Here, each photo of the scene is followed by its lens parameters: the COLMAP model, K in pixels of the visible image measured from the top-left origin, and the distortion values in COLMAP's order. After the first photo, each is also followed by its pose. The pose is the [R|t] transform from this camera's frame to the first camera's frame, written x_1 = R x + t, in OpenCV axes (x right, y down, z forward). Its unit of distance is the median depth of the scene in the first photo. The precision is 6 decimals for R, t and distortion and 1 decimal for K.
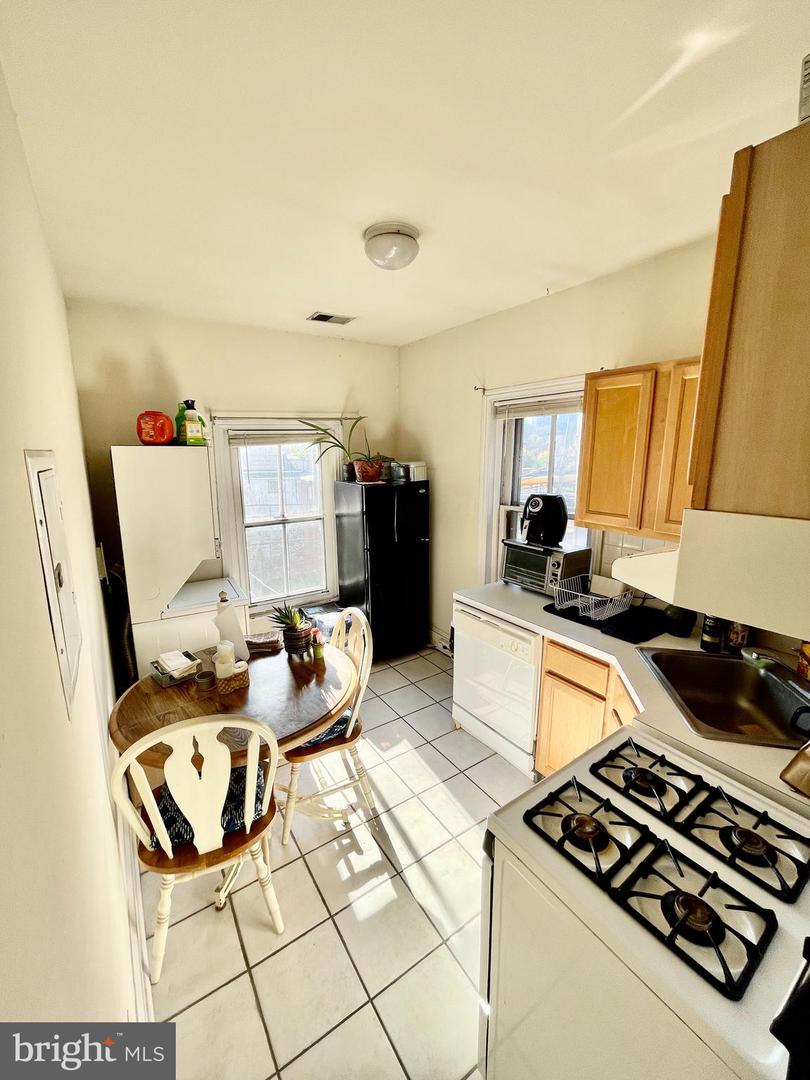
lens RADIAL K [[437.4, 0, 407.0], [0, 437.4, 534.4], [0, 0, 1]] dist [-0.001848, 0.000570]
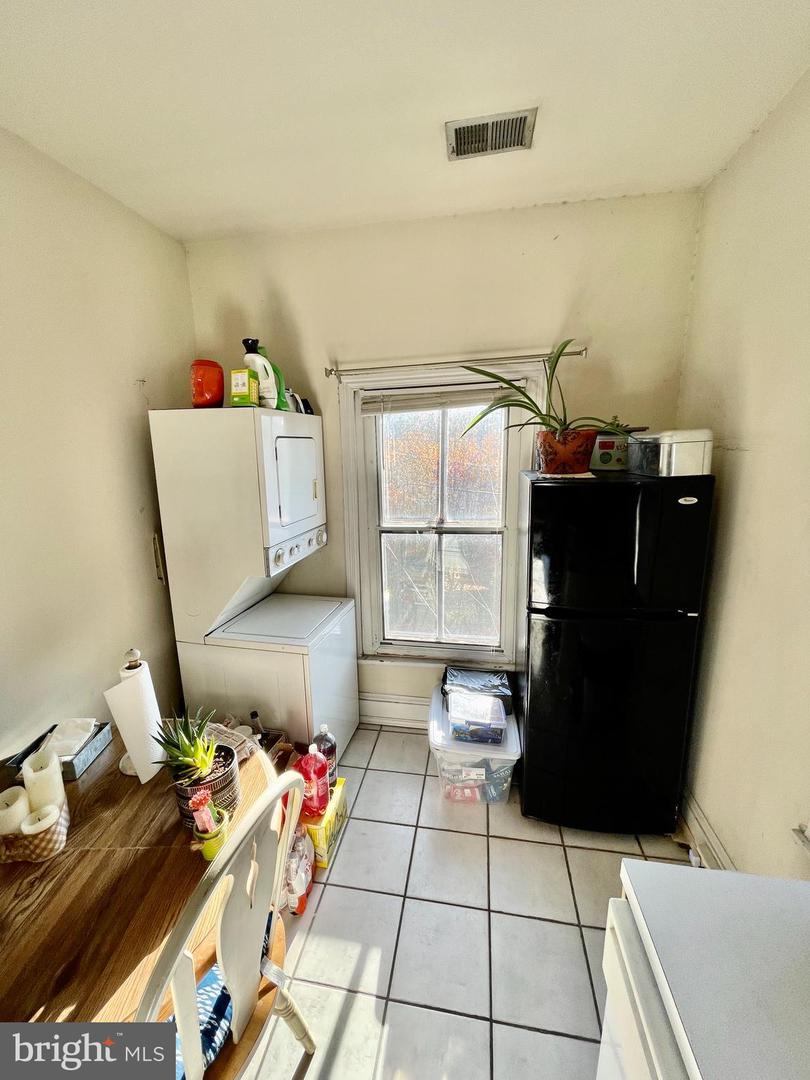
lens RADIAL K [[437.4, 0, 407.6], [0, 437.4, 534.0], [0, 0, 1]] dist [-0.001848, 0.000570]
pose [[0.726556, 0.130079, -0.674682, 0.130276], [-0.119390, 0.990880, 0.062473, -0.061534], [0.676655, 0.035160, 0.735460, 0.513091]]
